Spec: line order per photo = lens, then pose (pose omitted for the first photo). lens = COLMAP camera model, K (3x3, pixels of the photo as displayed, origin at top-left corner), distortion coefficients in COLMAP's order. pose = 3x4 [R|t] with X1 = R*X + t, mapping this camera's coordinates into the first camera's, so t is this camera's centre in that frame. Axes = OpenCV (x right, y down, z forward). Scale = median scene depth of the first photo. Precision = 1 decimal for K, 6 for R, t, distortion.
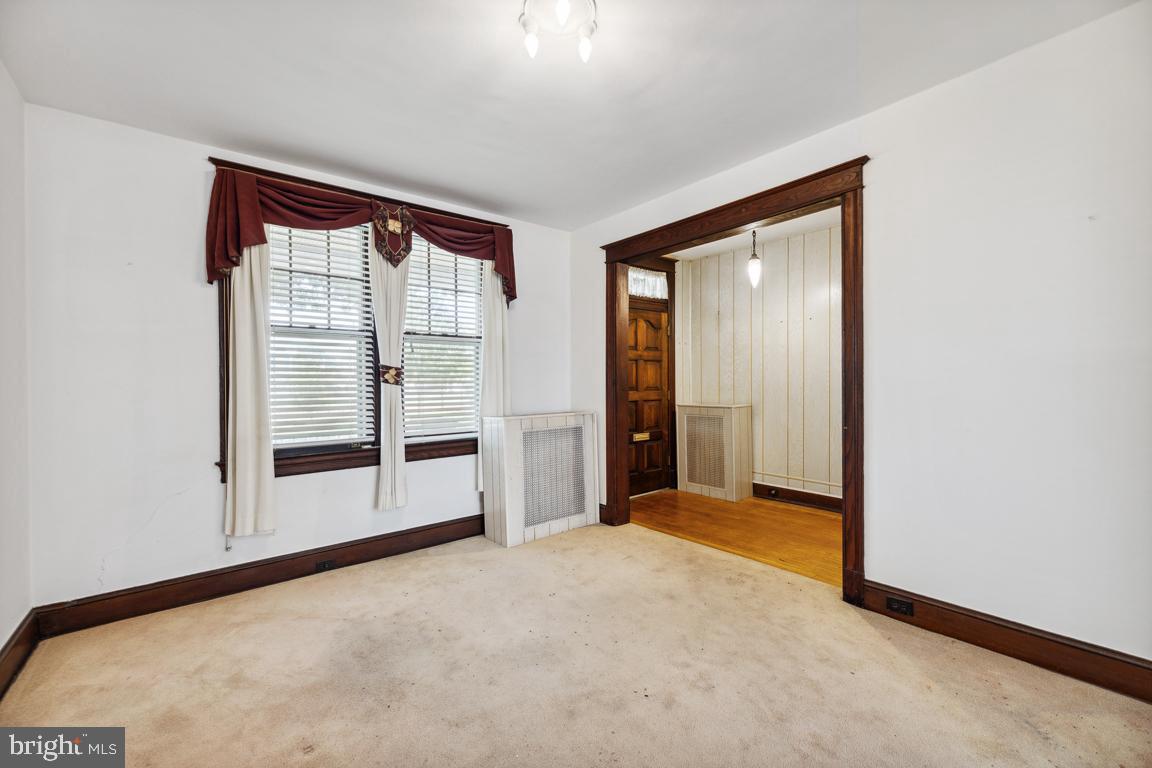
lens RADIAL K [[468.8, 0, 575.5], [0, 468.8, 381.7], [0, 0, 1]] dist [-0.008817, 0.000388]
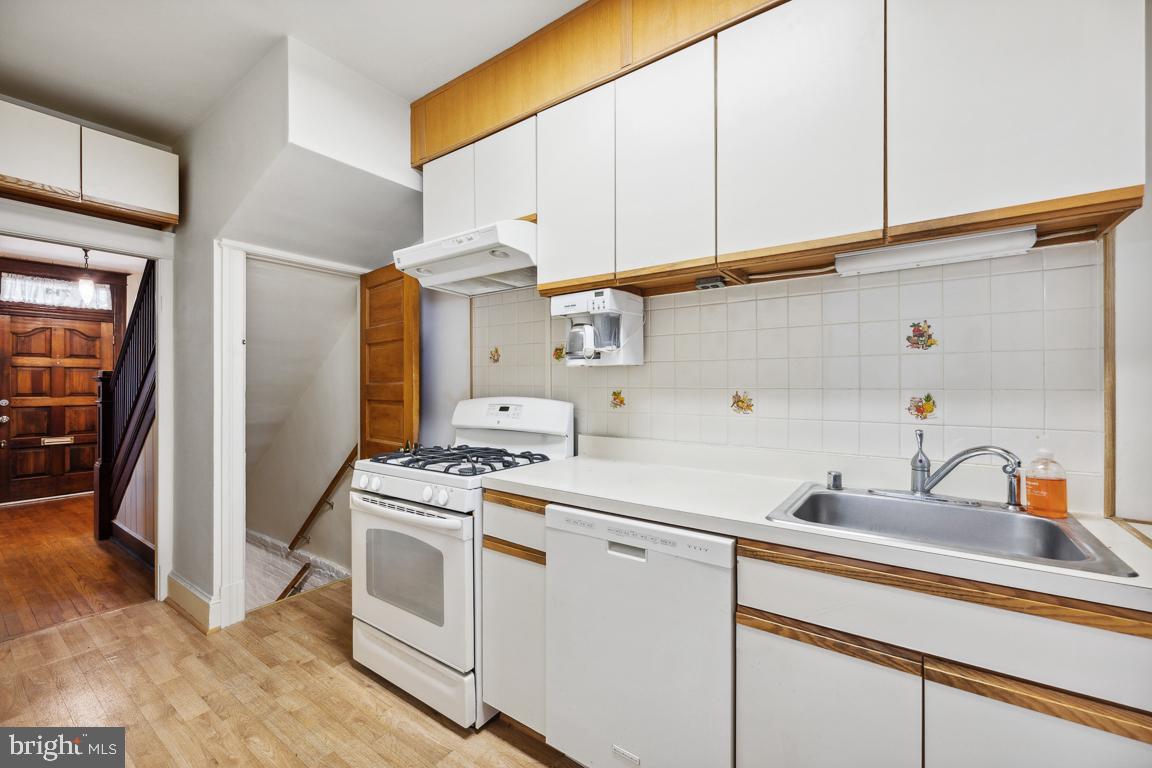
lens RADIAL K [[468.8, 0, 578.3], [0, 468.8, 382.9], [0, 0, 1]] dist [-0.008817, 0.000388]
pose [[0.953822, 0.011701, 0.300145, 1.341958], [-0.008754, 0.999899, -0.011162, -0.014236], [-0.300246, 0.008019, 0.953828, -0.478980]]
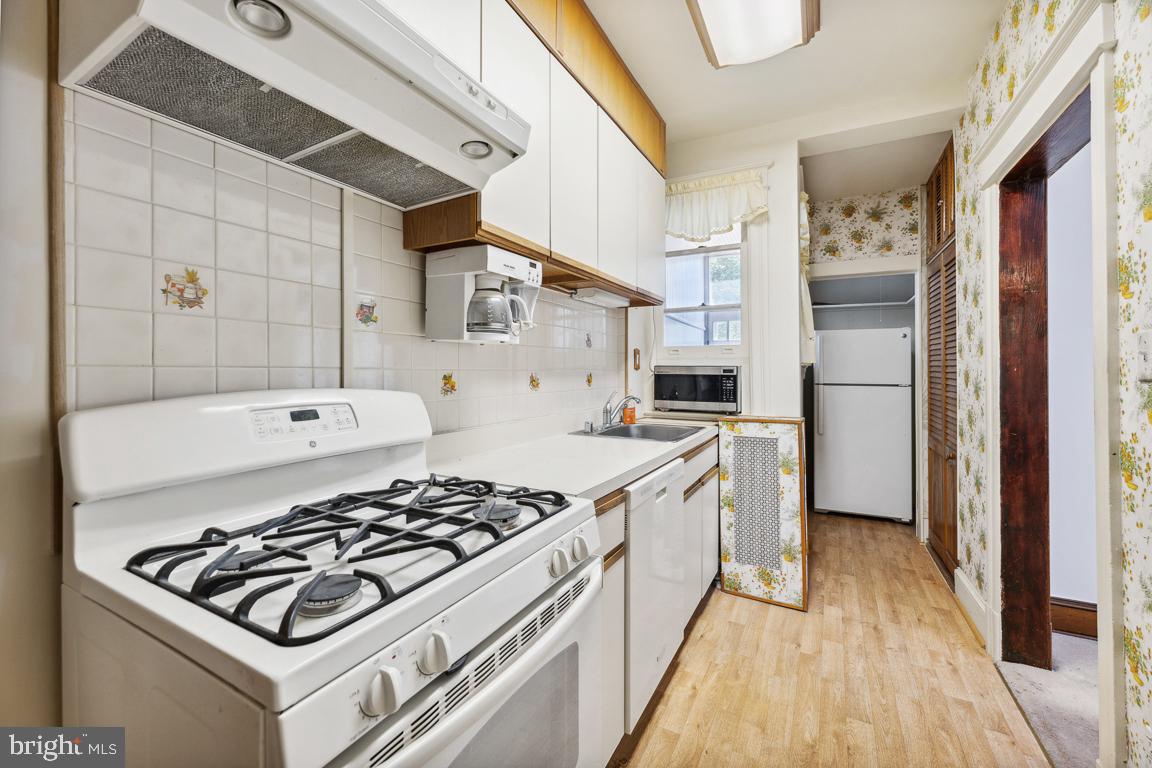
lens RADIAL K [[468.8, 0, 569.3], [0, 468.8, 368.6], [0, 0, 1]] dist [-0.008817, 0.000388]
pose [[-0.411789, 0.012535, 0.911193, 1.078210], [0.006957, 0.999919, -0.010611, -0.010480], [-0.911253, 0.001970, -0.411843, 0.172969]]
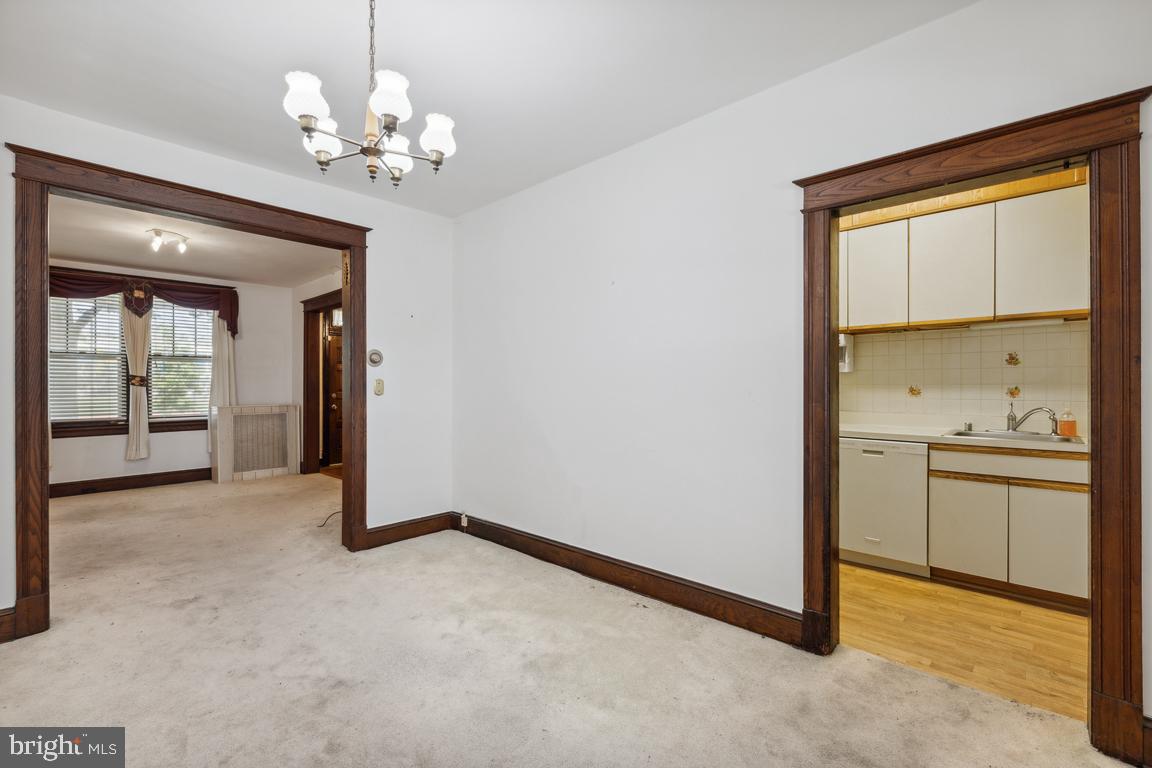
lens RADIAL K [[499.4, 0, 578.1], [0, 499.4, 384.2], [0, 0, 1]] dist [0.001132, 0.000832]
pose [[0.982579, 0.006725, 0.185724, 0.753108], [-0.006539, 0.999977, -0.001616, -0.008413], [-0.185730, 0.000374, 0.982601, -0.967929]]
